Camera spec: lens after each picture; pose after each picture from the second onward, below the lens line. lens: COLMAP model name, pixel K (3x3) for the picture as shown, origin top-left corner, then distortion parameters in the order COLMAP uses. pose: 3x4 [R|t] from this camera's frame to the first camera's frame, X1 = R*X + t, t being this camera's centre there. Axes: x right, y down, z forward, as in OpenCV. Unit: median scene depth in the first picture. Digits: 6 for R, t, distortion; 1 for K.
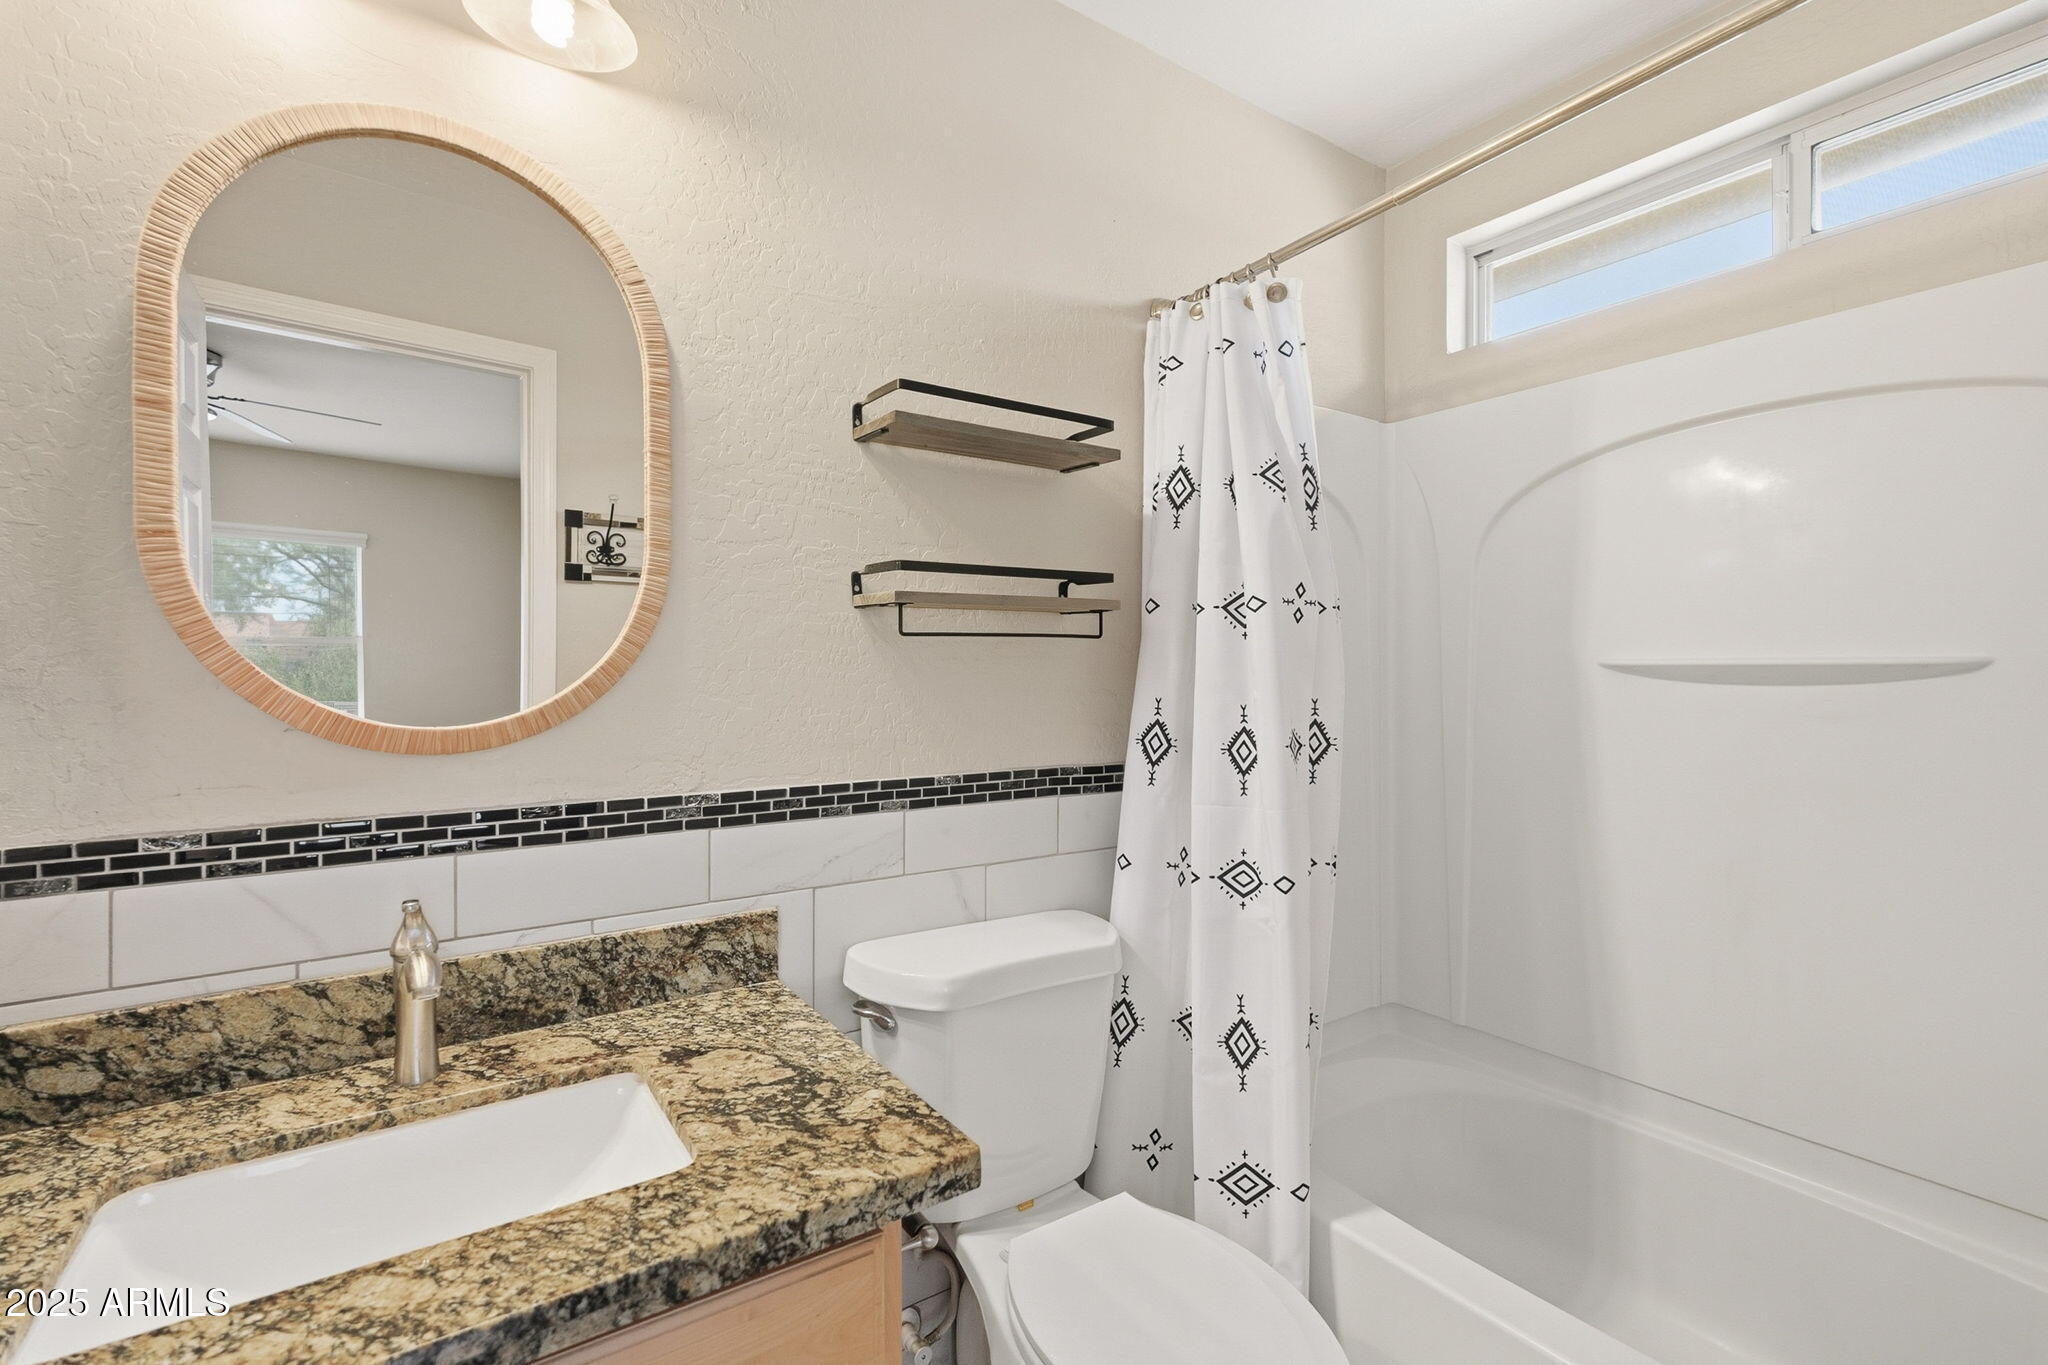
lens RADIAL K [[900.5, 0, 1023.0], [0, 900.5, 691.9], [0, 0, 1]] dist [-0.004407, 0.000178]
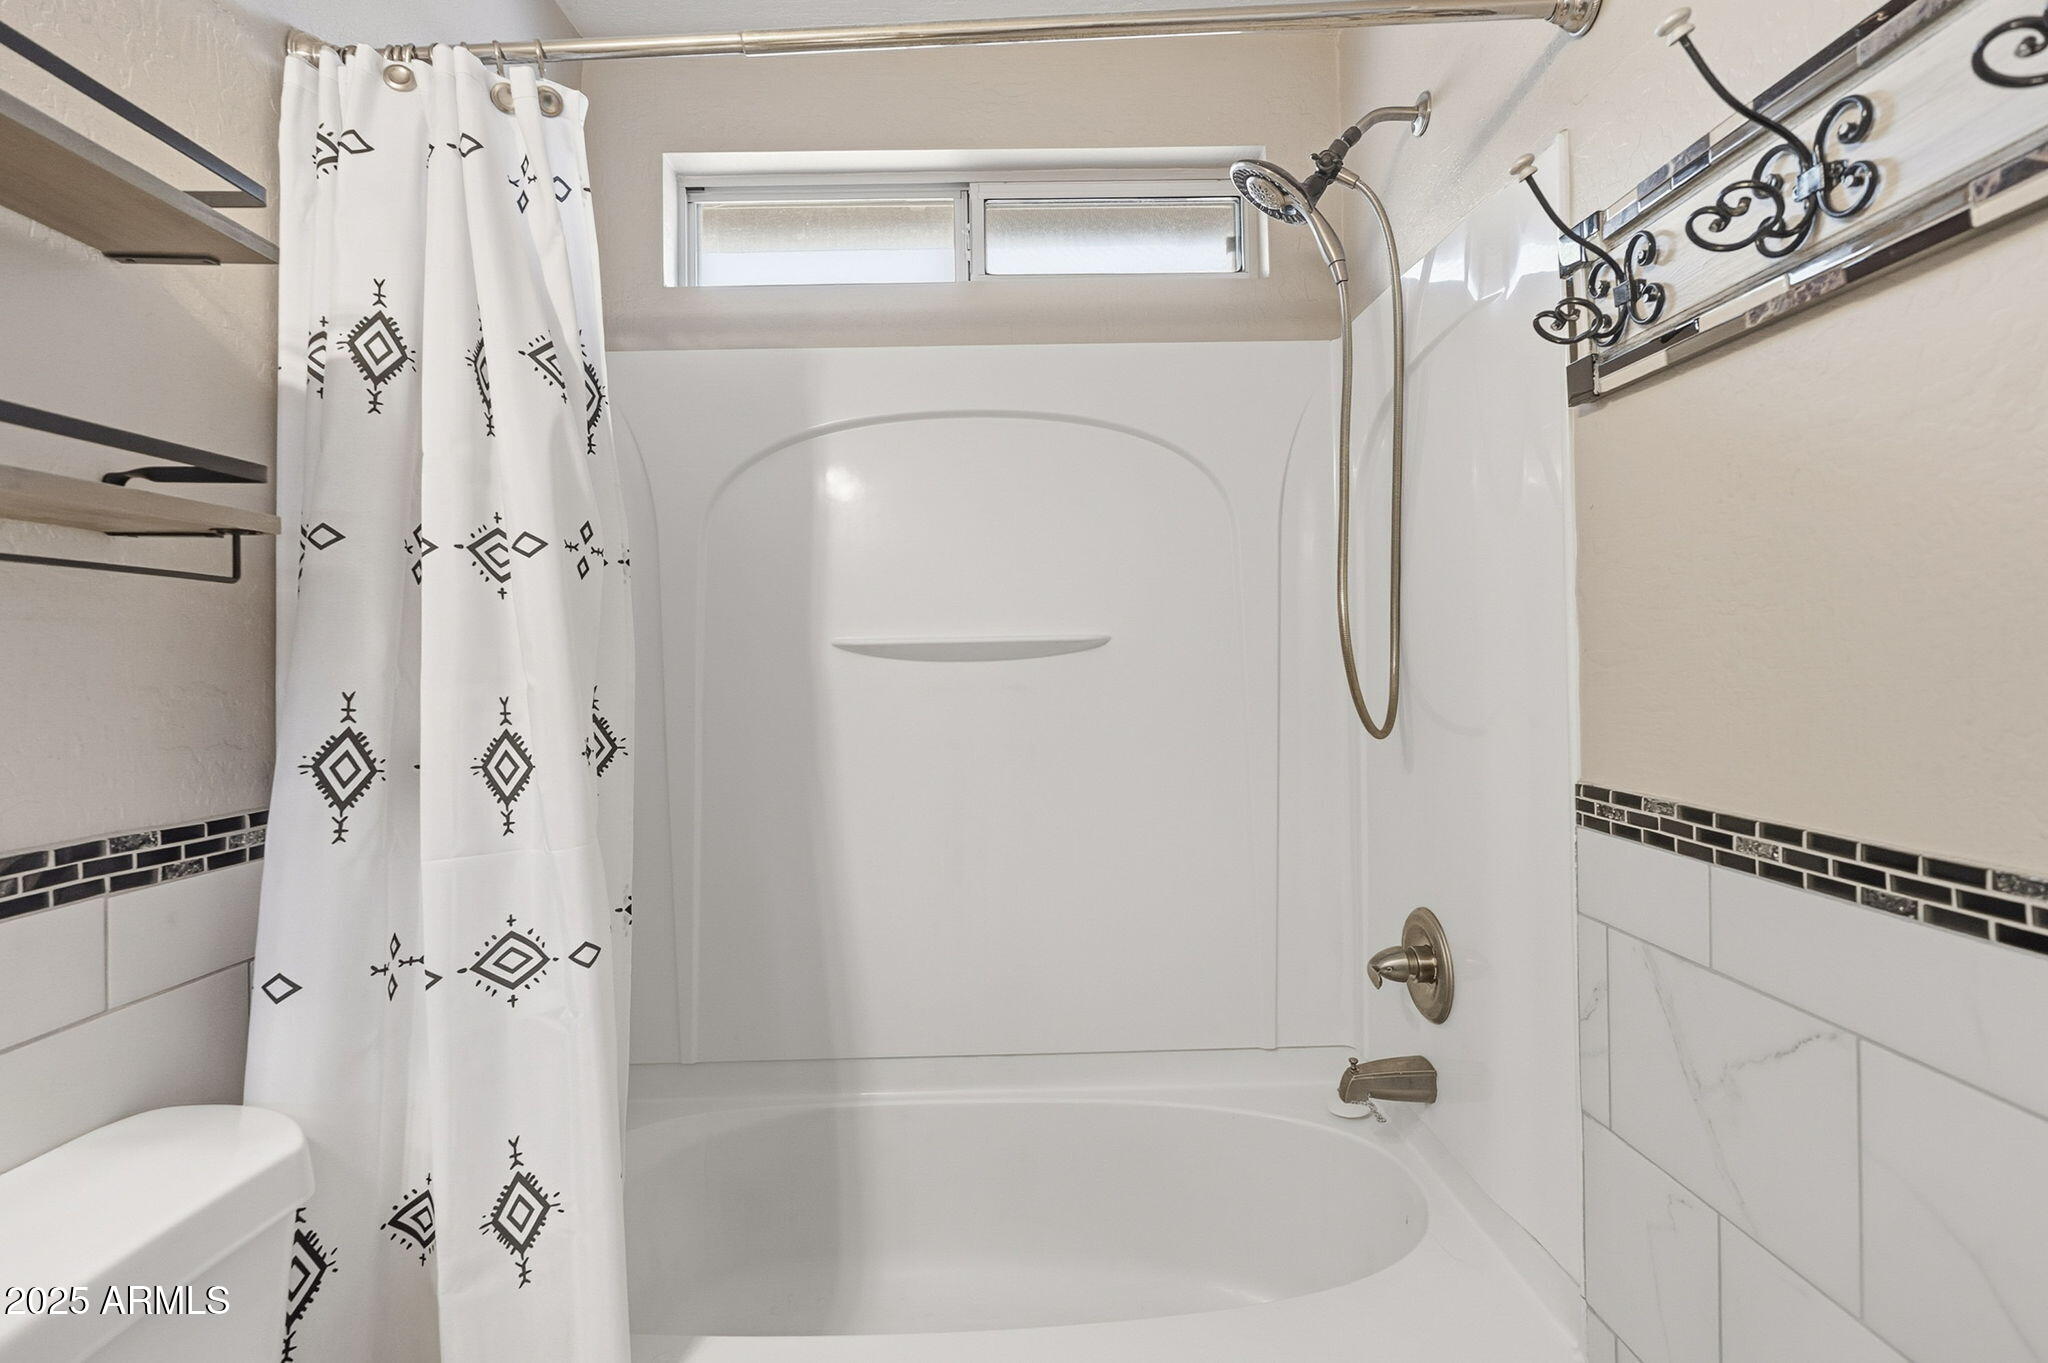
lens RADIAL K [[942.5, 0, 1022.3], [0, 942.5, 662.1], [0, 0, 1]] dist [-0.005103, 0.000213]
pose [[0.556213, -0.009599, 0.830984, -0.116029], [0.038342, 0.999165, -0.014122, 0.012818], [-0.830155, 0.039716, 0.556117, 0.290177]]
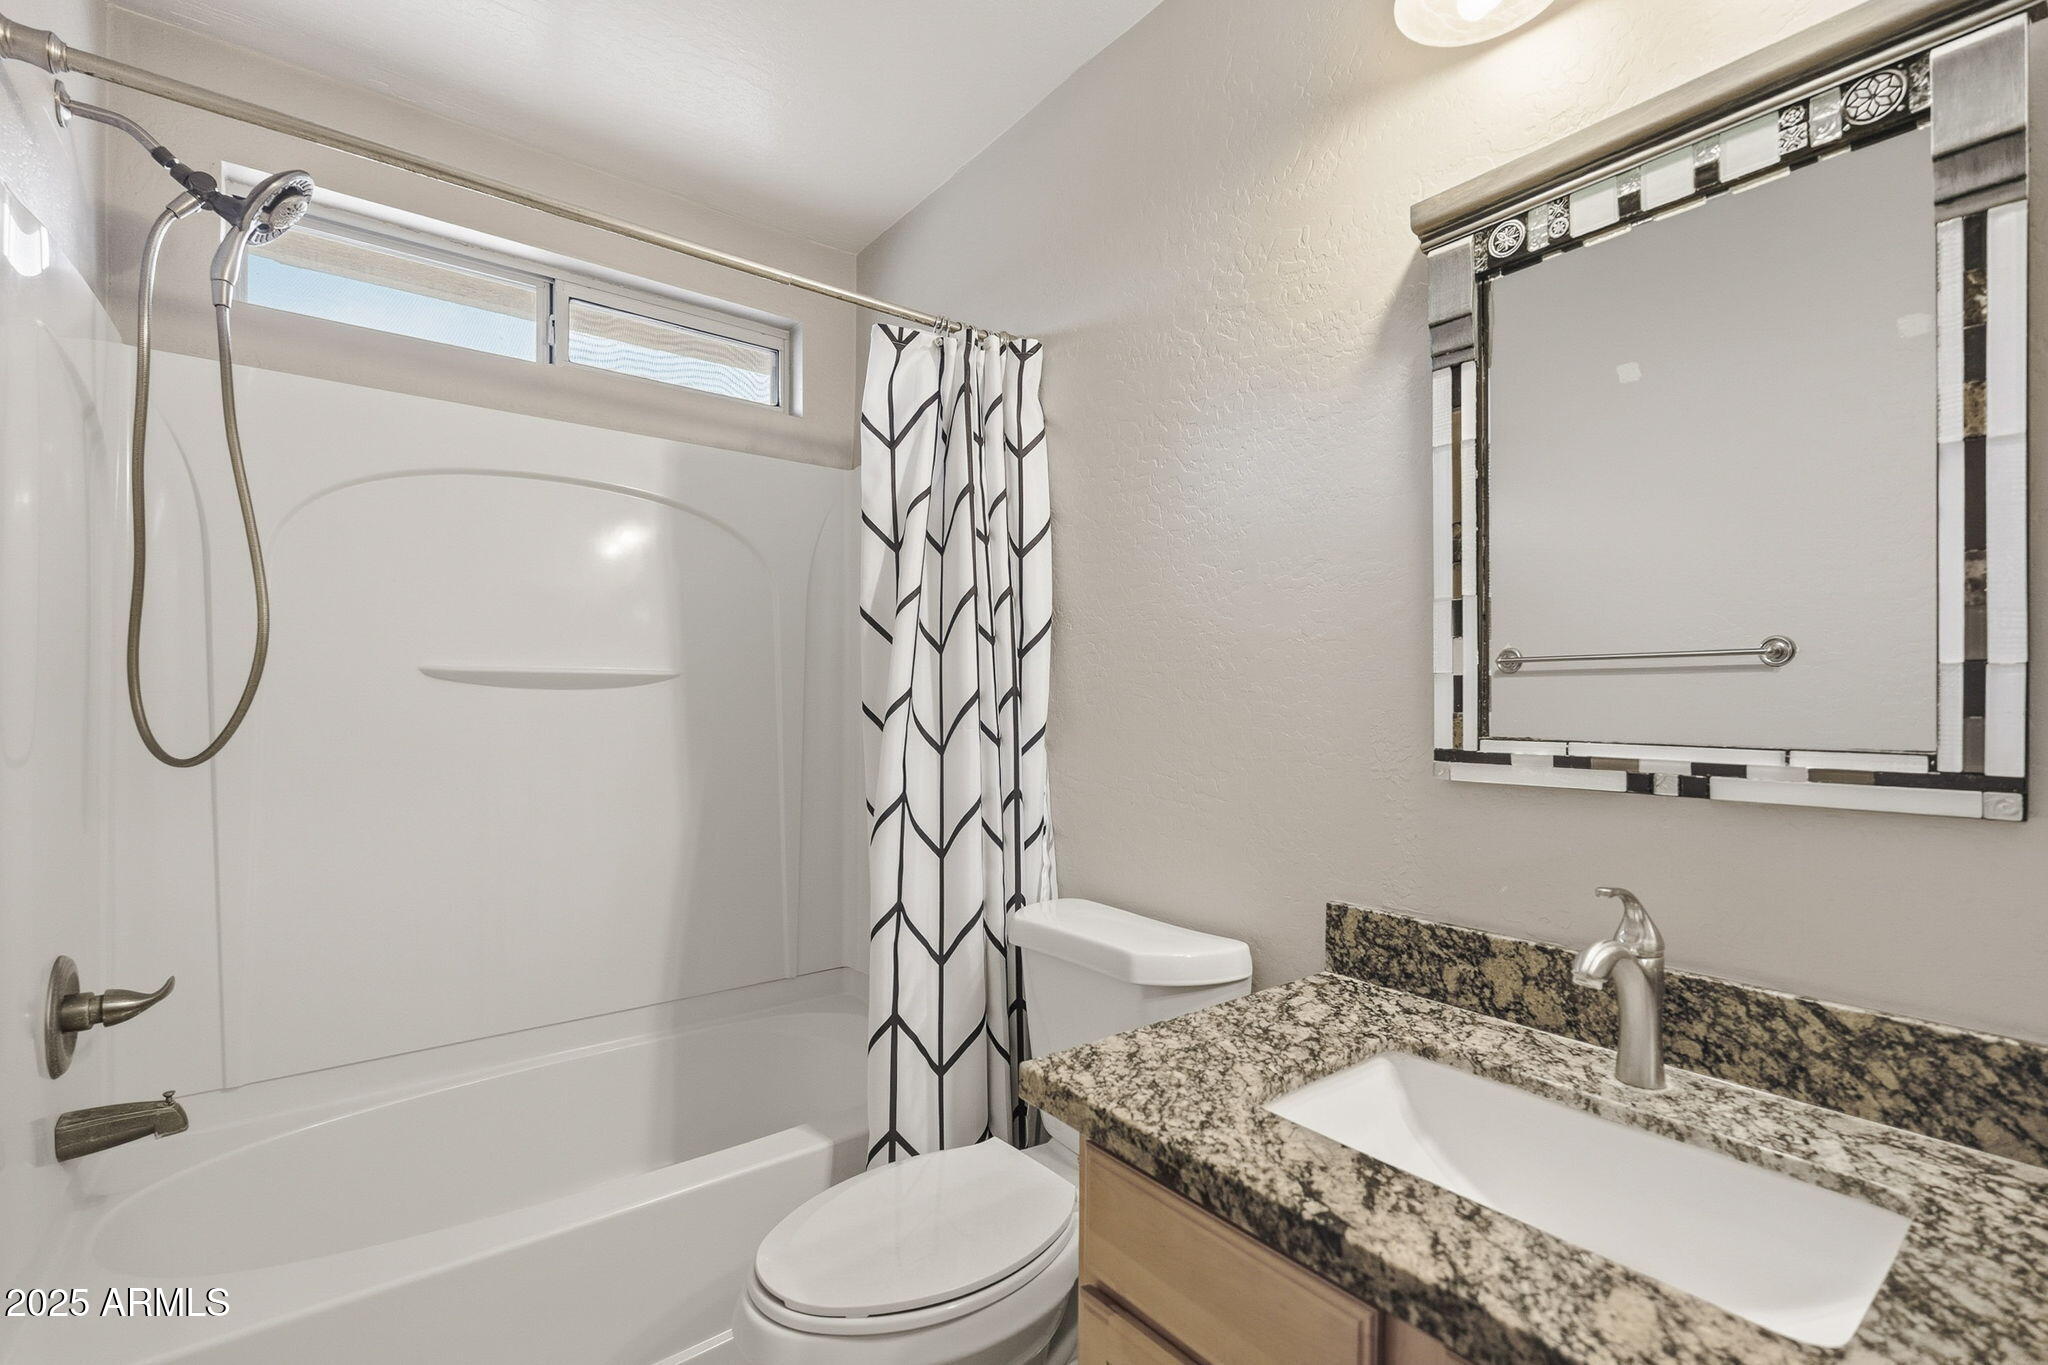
lens RADIAL K [[900.5, 0, 1023.0], [0, 900.5, 691.9], [0, 0, 1]] dist [-0.004407, 0.000178]
pose [[-0.054632, 0.006071, 0.998488, -0.515207], [0.012009, 0.999913, -0.005423, 0.011960], [-0.998434, 0.011694, -0.054700, 0.377271]]
